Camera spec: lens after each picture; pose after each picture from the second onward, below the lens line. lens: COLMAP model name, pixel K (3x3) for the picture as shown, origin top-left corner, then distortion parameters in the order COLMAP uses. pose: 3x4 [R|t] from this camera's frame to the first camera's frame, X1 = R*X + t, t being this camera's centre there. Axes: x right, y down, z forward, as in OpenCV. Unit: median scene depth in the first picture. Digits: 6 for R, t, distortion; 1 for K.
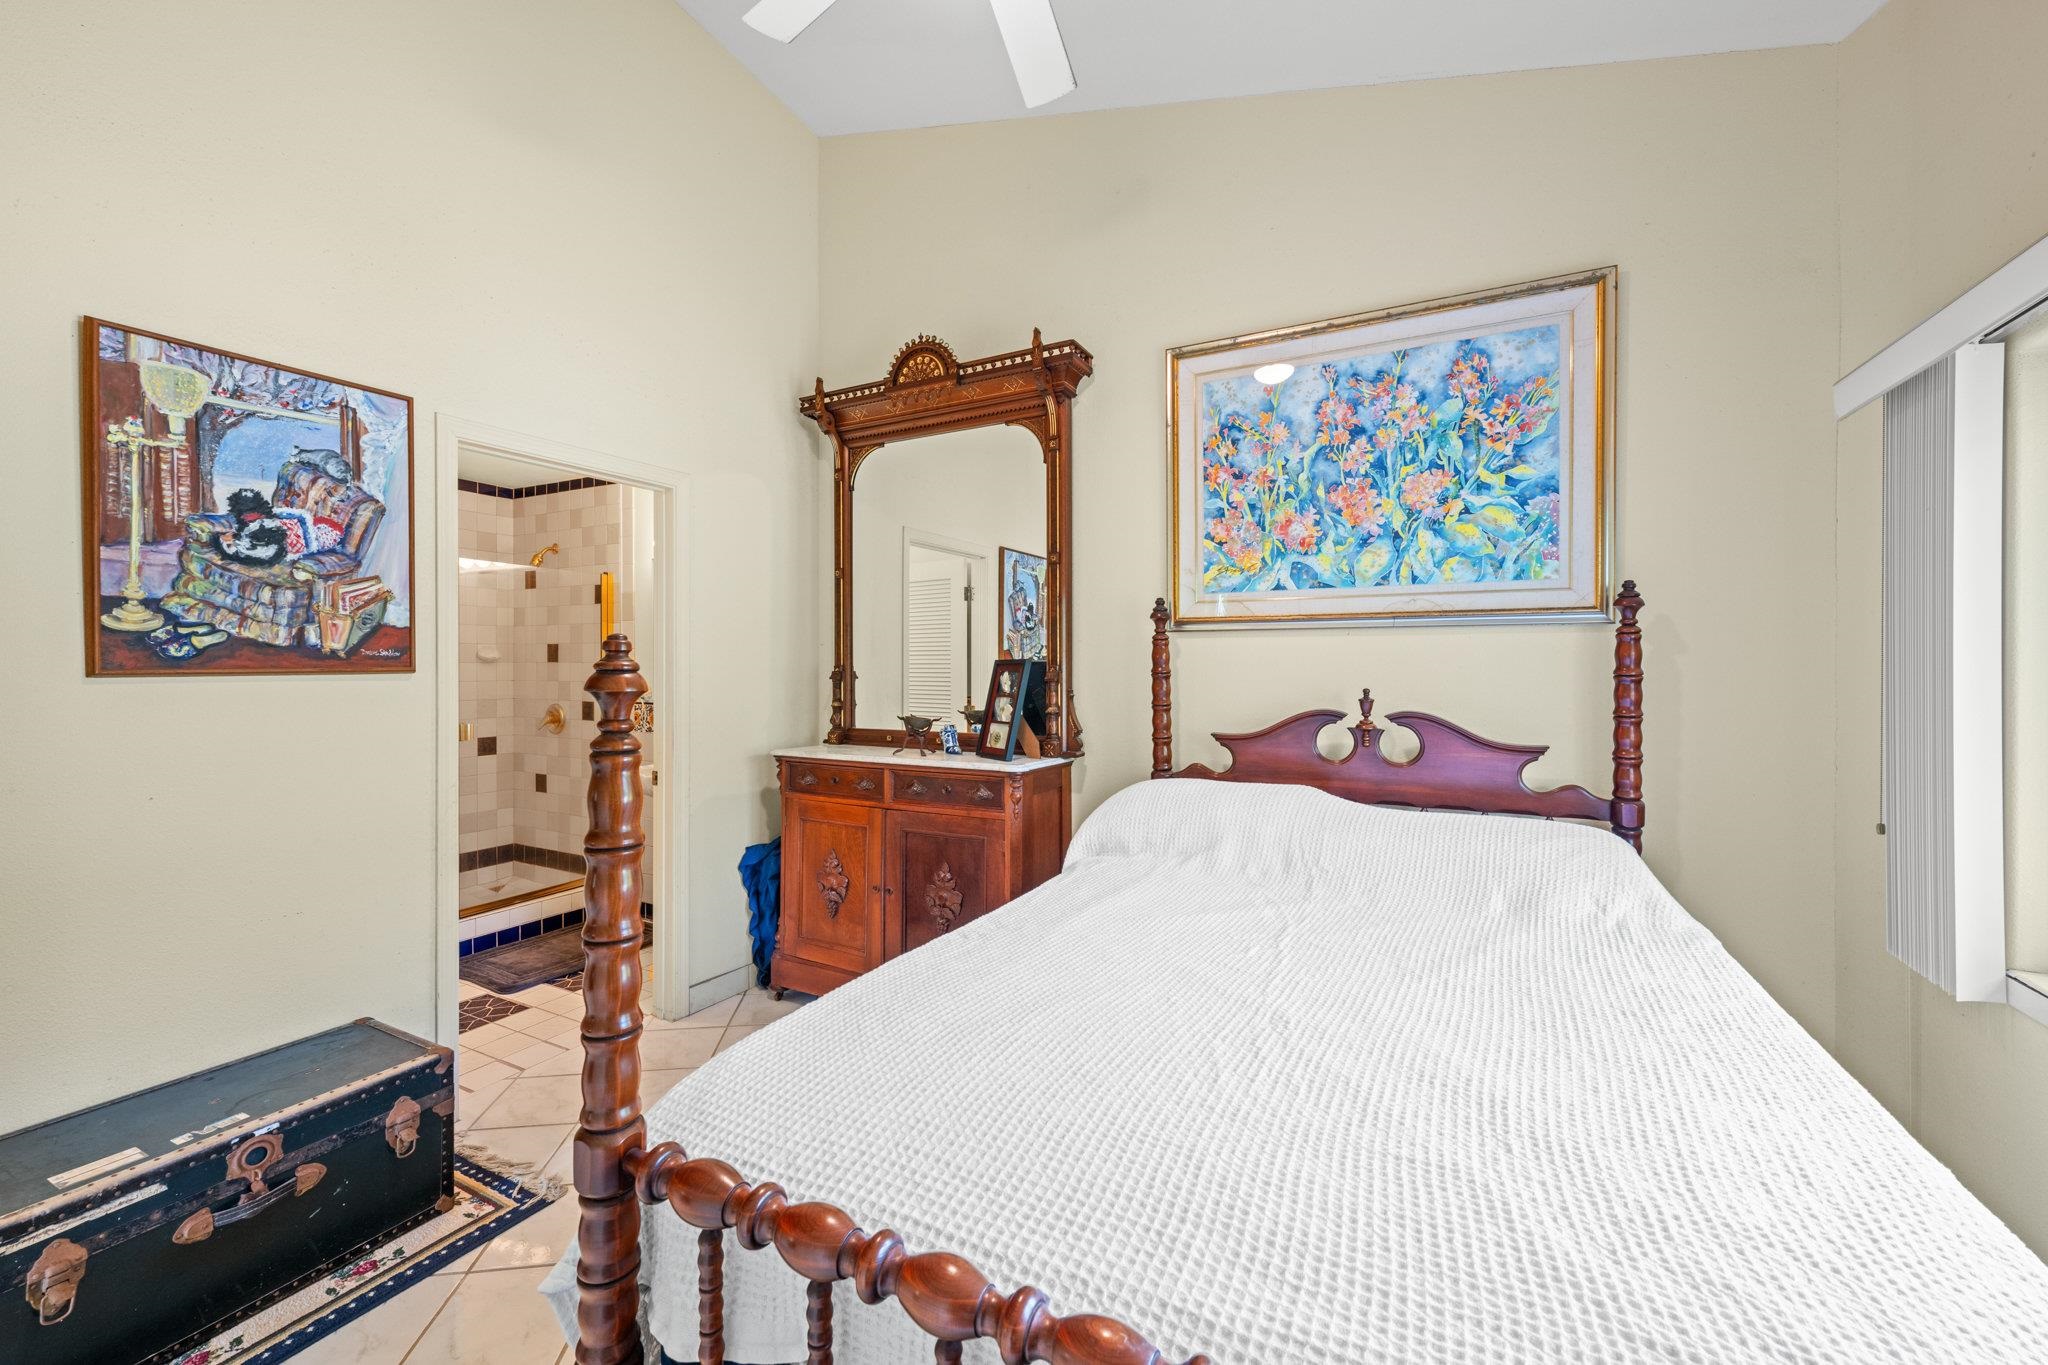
lens RADIAL K [[814.9, 0, 1025.8], [0, 814.9, 669.9], [0, 0, 1]] dist [-0.000893, -0.000019]
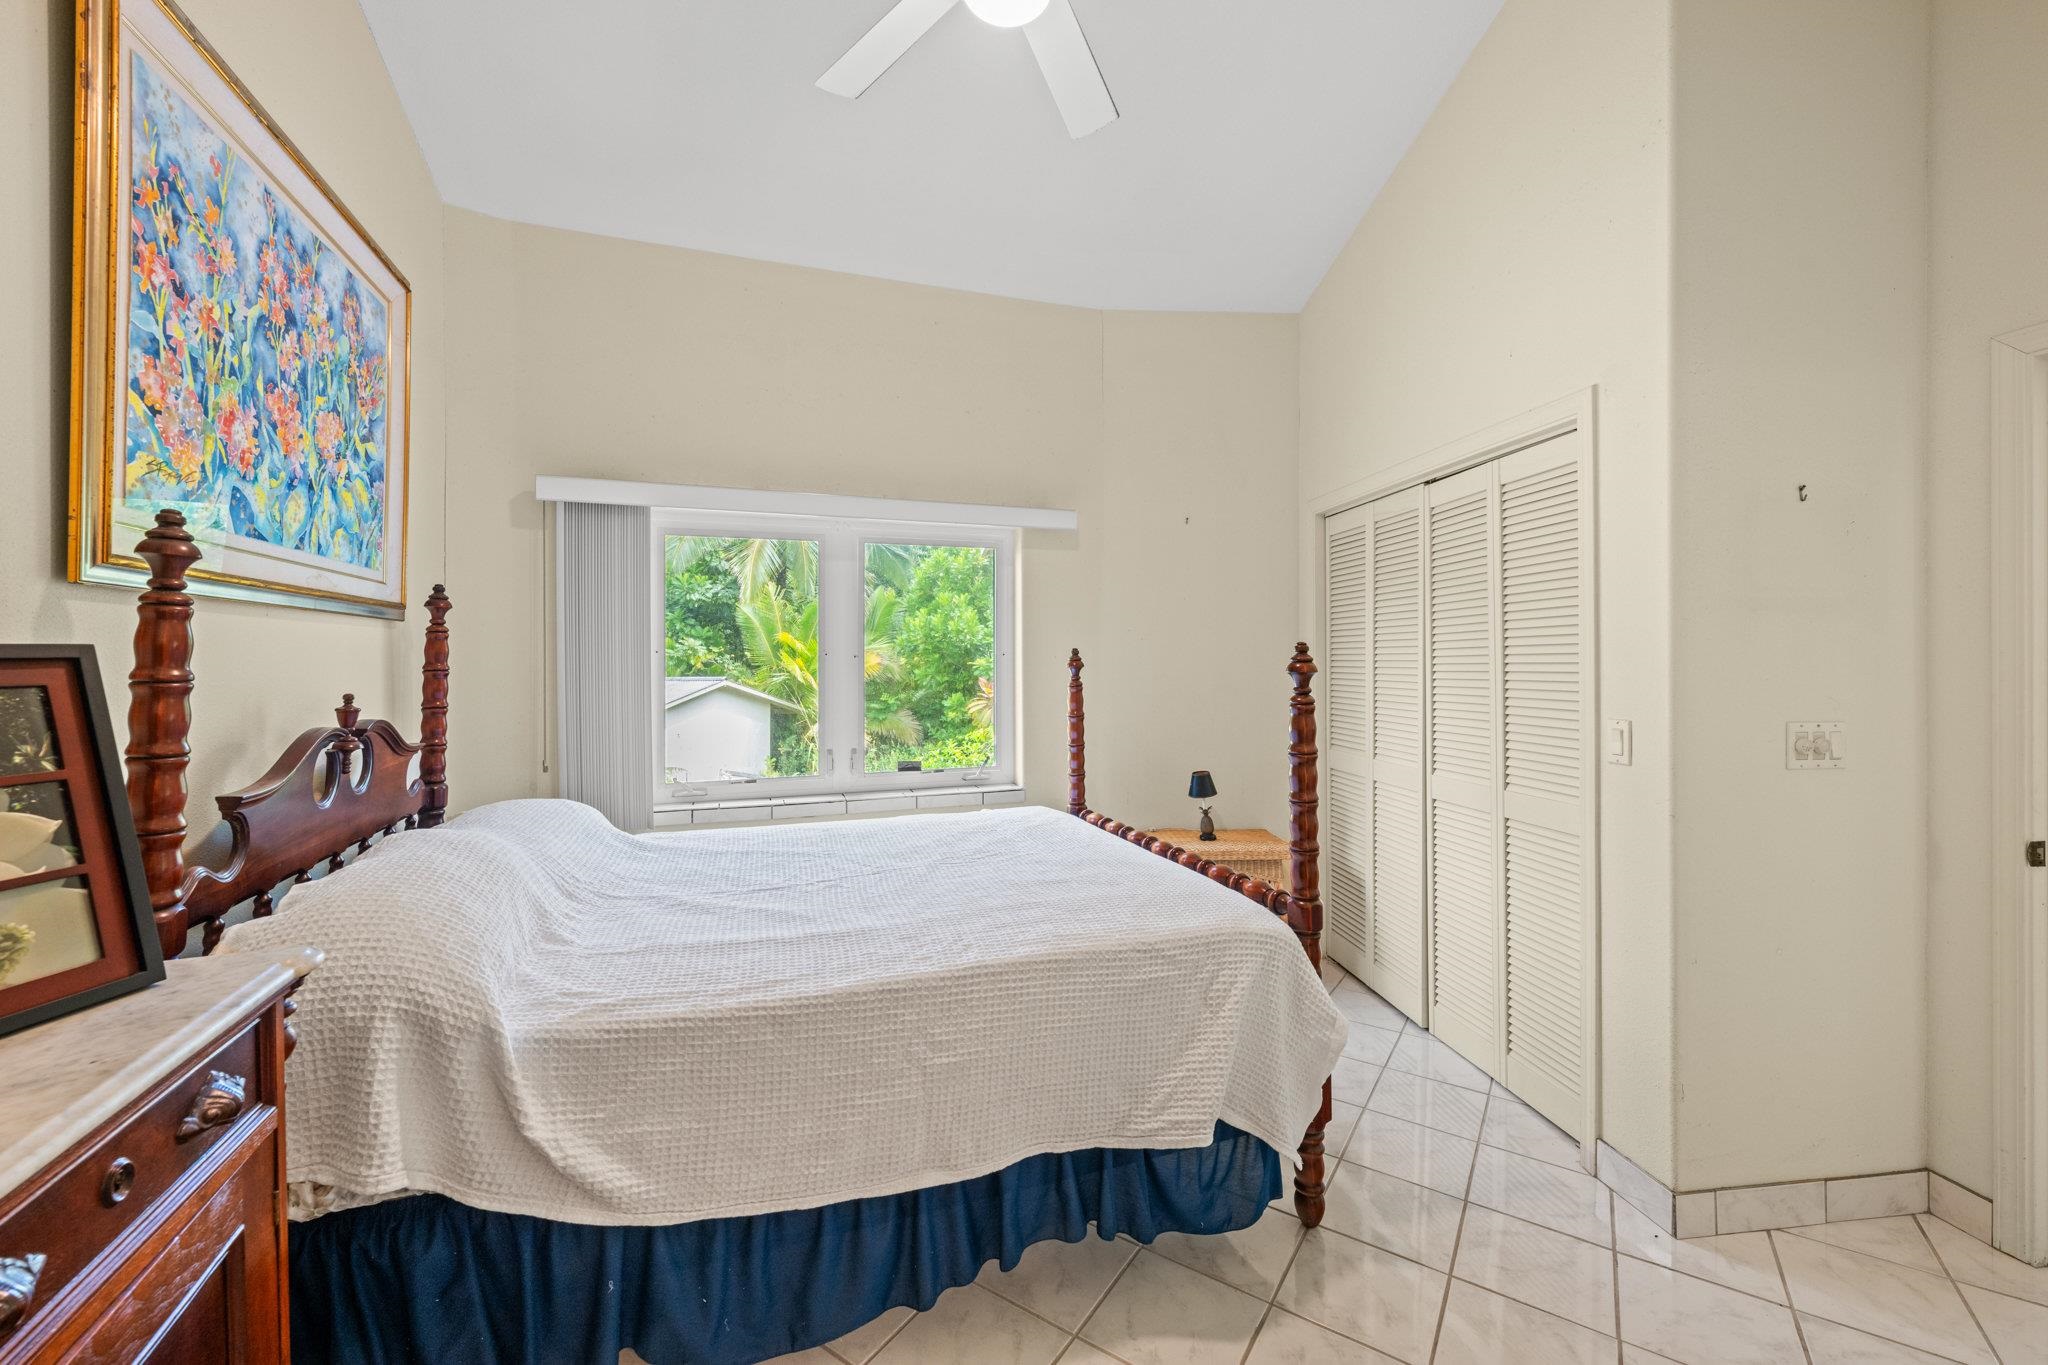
lens RADIAL K [[814.9, 0, 1025.8], [0, 814.9, 669.9], [0, 0, 1]] dist [-0.000893, -0.000019]
pose [[-0.749706, -0.009519, 0.661702, -0.498167], [0.005351, 0.999777, 0.020445, -0.009742], [-0.661749, 0.018868, -0.749488, 1.091293]]
